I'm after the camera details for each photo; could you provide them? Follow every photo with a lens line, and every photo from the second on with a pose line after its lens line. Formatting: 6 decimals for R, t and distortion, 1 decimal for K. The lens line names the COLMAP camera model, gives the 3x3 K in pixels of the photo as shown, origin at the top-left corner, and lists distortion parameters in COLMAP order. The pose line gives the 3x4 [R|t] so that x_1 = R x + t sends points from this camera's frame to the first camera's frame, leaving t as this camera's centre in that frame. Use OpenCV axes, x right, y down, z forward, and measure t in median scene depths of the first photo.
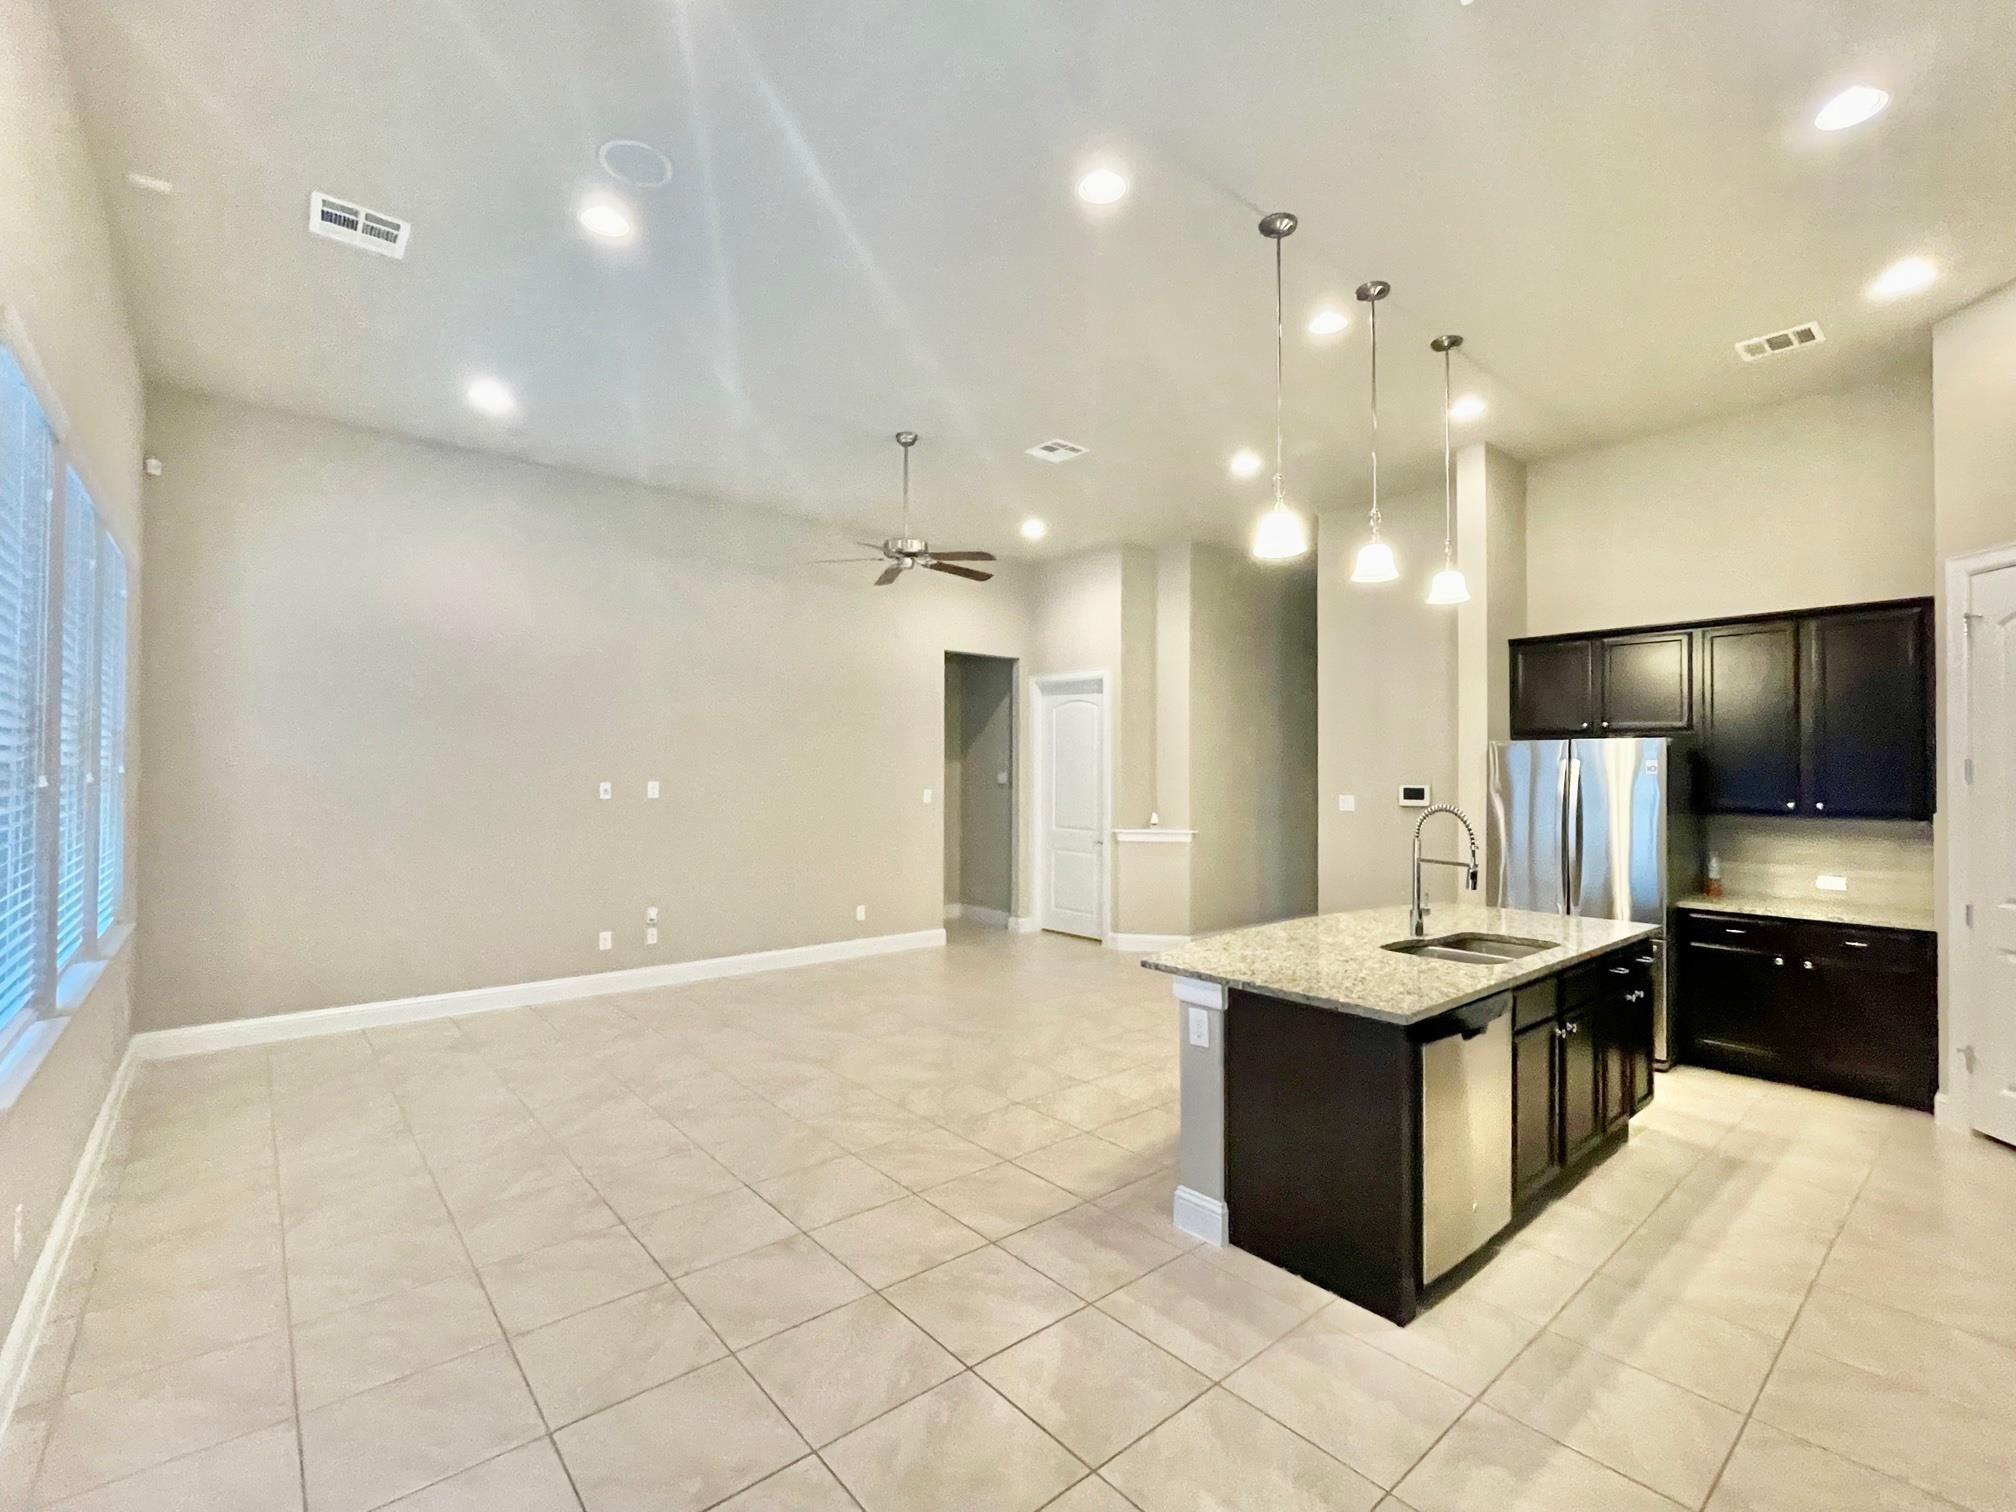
lens RADIAL K [[904.4, 0, 998.6], [0, 904.4, 756.5], [0, 0, 1]] dist [0.003601, 0.000245]
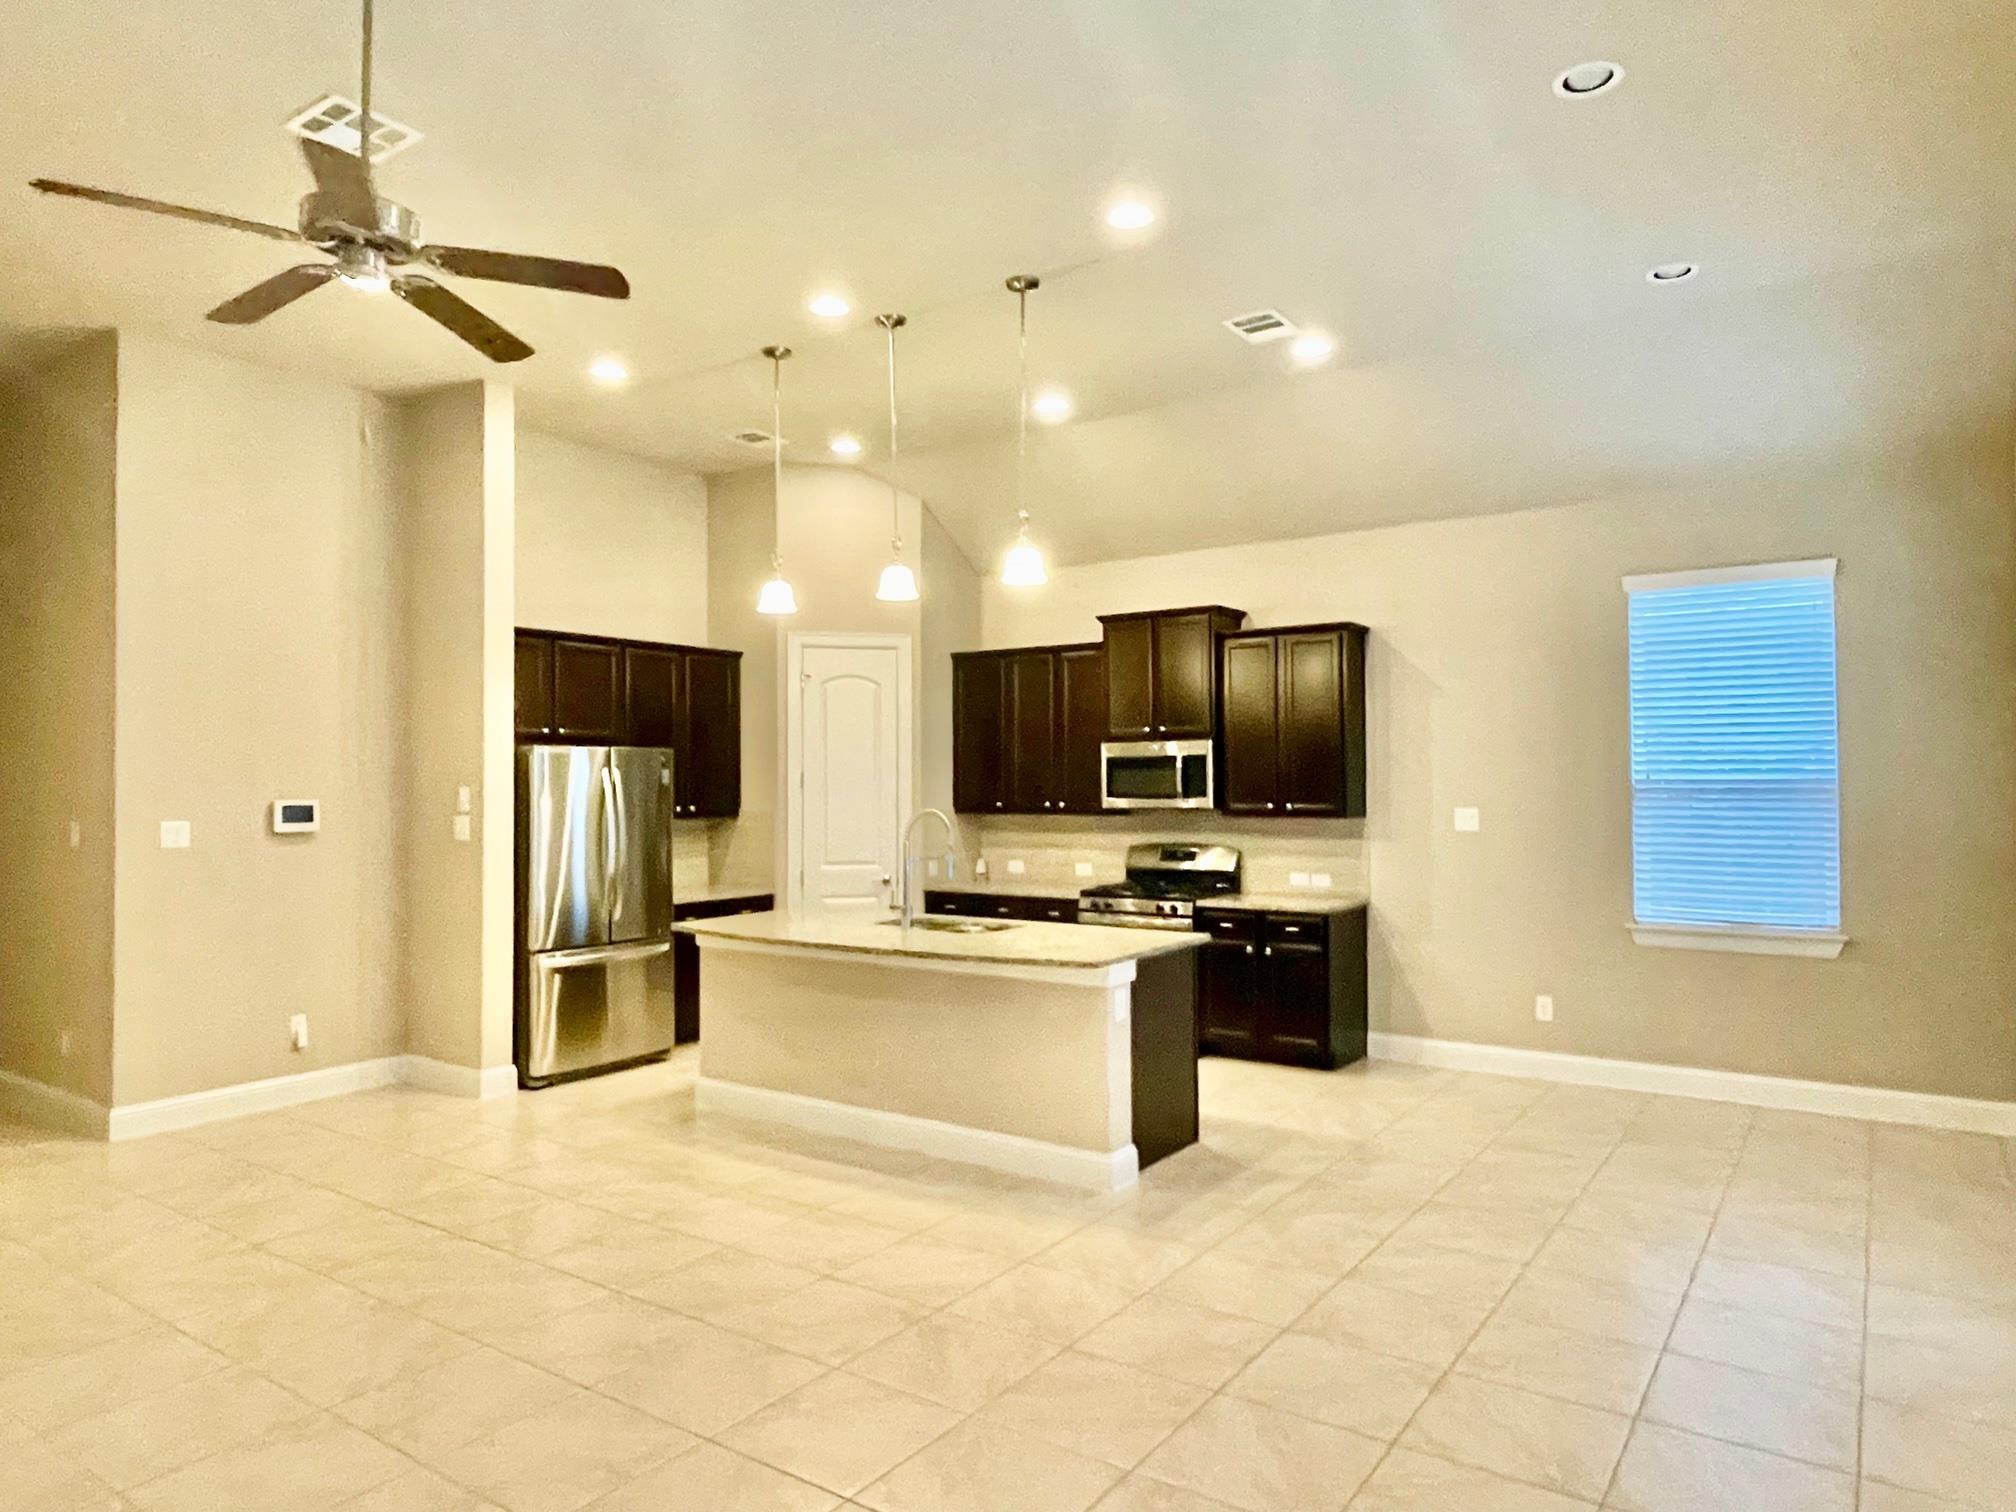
lens RADIAL K [[1254.4, 0, 1008.0], [0, 1254.4, 756.0], [0, 0, 1]] dist [0.002406, -0.001051]
pose [[-0.253592, 0.016166, 0.967176, -0.703829], [-0.014106, 0.999692, -0.020408, 0.011126], [-0.967208, -0.018819, -0.253286, 0.851269]]
